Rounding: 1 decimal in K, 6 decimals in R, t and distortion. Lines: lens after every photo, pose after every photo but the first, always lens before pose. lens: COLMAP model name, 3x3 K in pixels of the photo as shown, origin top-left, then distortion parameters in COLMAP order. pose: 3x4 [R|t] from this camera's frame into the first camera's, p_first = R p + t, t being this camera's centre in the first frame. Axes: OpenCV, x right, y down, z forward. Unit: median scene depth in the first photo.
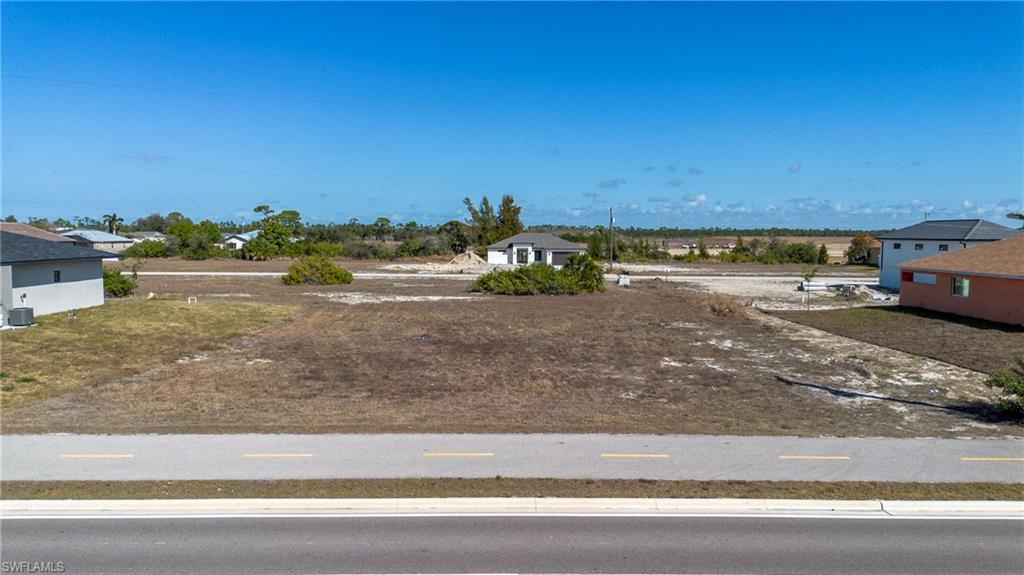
lens RADIAL K [[725.1, 0, 517.0], [0, 725.1, 285.1], [0, 0, 1]] dist [0.064653, -0.056284]
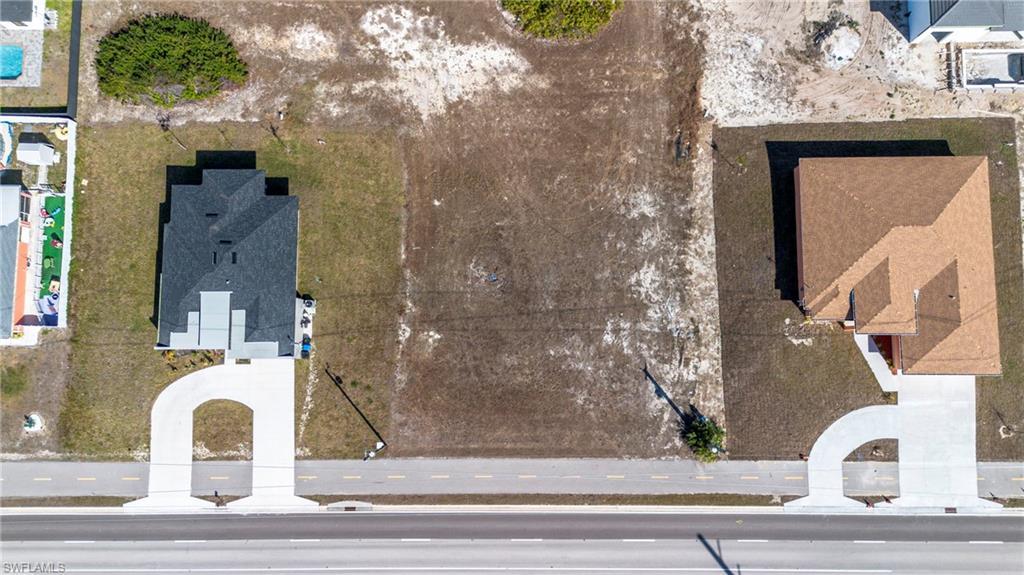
lens RADIAL K [[725.1, 0, 508.9], [0, 725.1, 286.6], [0, 0, 1]] dist [0.064653, -0.056284]
pose [[0.999805, 0.005624, -0.018917, -0.067818], [0.017756, 0.161972, 0.986636, -2.346224], [0.008613, -0.986779, 0.161841, 0.825320]]
